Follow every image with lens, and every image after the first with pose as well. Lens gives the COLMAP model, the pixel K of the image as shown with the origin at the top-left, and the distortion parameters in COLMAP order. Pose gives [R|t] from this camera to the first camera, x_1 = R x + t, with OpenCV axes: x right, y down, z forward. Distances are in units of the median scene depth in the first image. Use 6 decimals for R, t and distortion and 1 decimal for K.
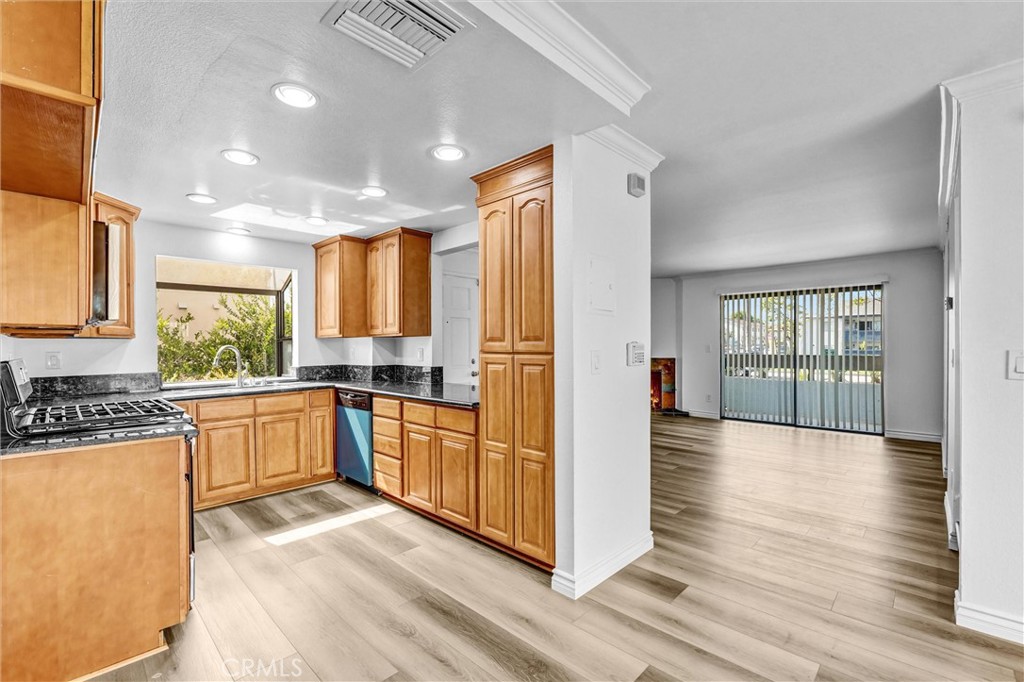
lens RADIAL K [[454.4, 0, 511.4], [0, 454.4, 345.2], [0, 0, 1]] dist [-0.015124, -0.000142]
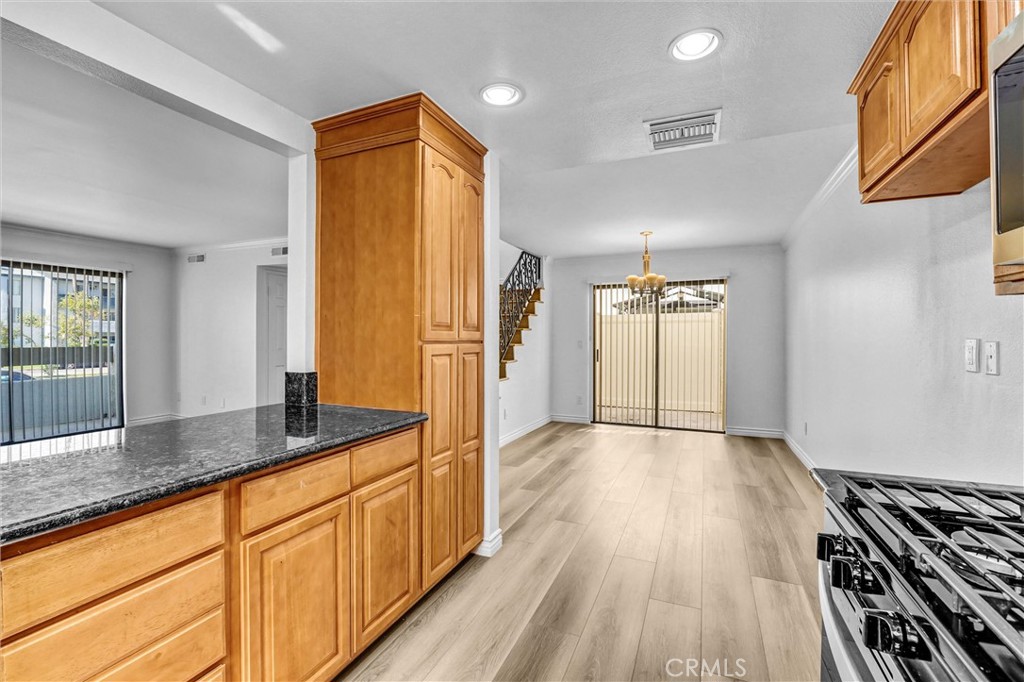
lens RADIAL K [[447.9, 0, 510.1], [0, 447.9, 332.8], [0, 0, 1]] dist [-0.019052, 0.000024]
pose [[-0.345299, 0.005029, 0.938479, -0.520517], [0.002222, 0.999987, -0.004541, 0.002587], [-0.938490, 0.000517, -0.345306, 0.738425]]
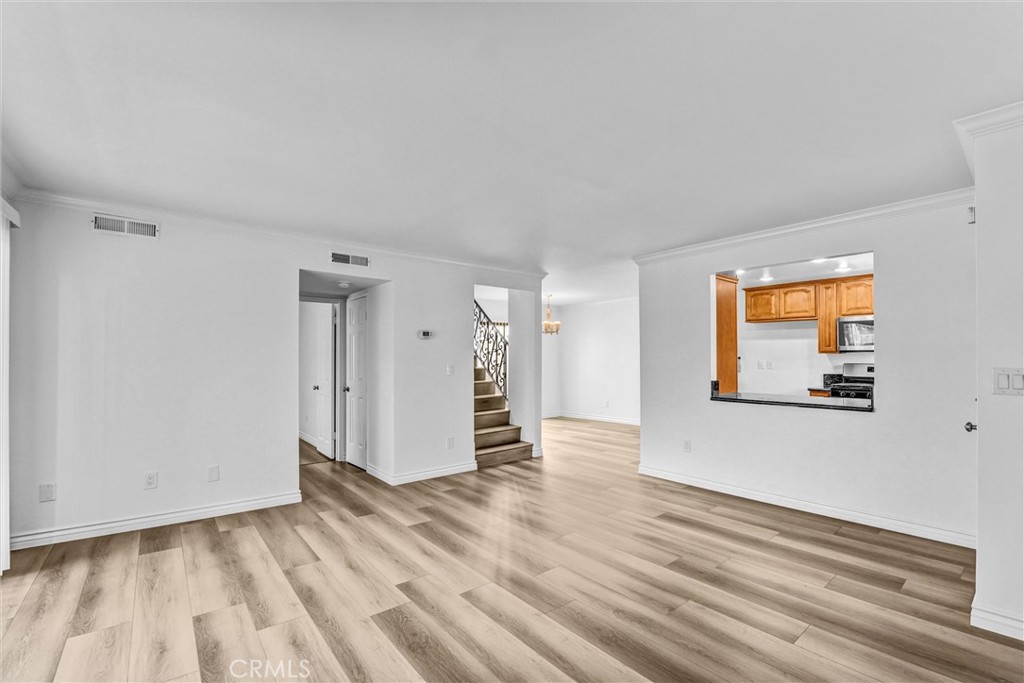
lens RADIAL K [[445.0, 0, 514.3], [0, 445.0, 349.0], [0, 0, 1]] dist [-0.021189, 0.000528]
pose [[-0.993654, 0.007214, 0.112251, 0.397072], [0.005084, 0.999802, -0.019252, -0.008629], [-0.112367, -0.018559, -0.993493, 1.876187]]
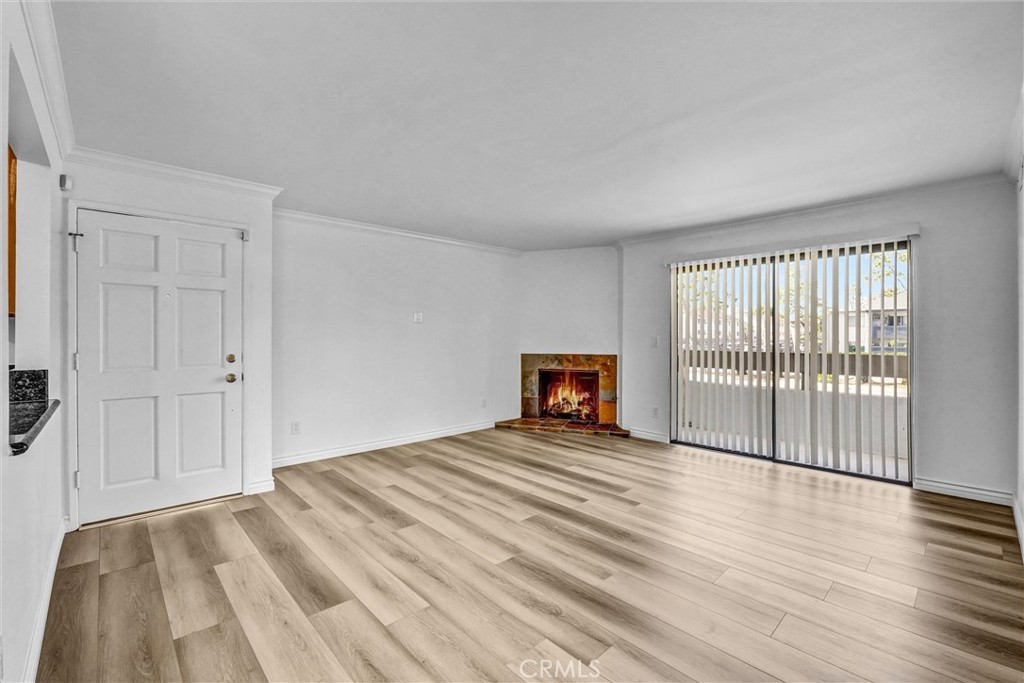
lens RADIAL K [[447.9, 0, 510.1], [0, 447.9, 333.3], [0, 0, 1]] dist [-0.019052, 0.000024]
pose [[0.998719, 0.008398, -0.049889, 0.427558], [-0.008873, 0.999917, -0.009317, 0.003434], [0.049806, 0.009747, 0.998711, 0.512192]]
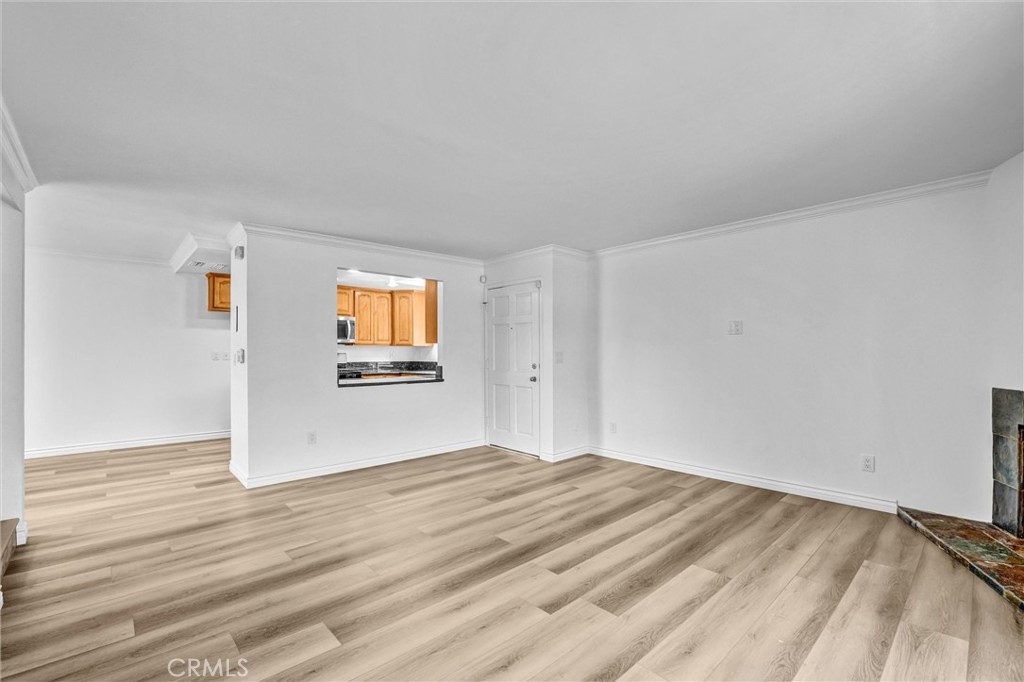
lens RADIAL K [[445.0, 0, 514.3], [0, 445.0, 348.5], [0, 0, 1]] dist [-0.021189, 0.000528]
pose [[-0.058326, -0.000710, -0.998297, 1.113056], [-0.002346, 0.999997, -0.000574, -0.002705], [0.998295, 0.002308, -0.058328, 1.295455]]
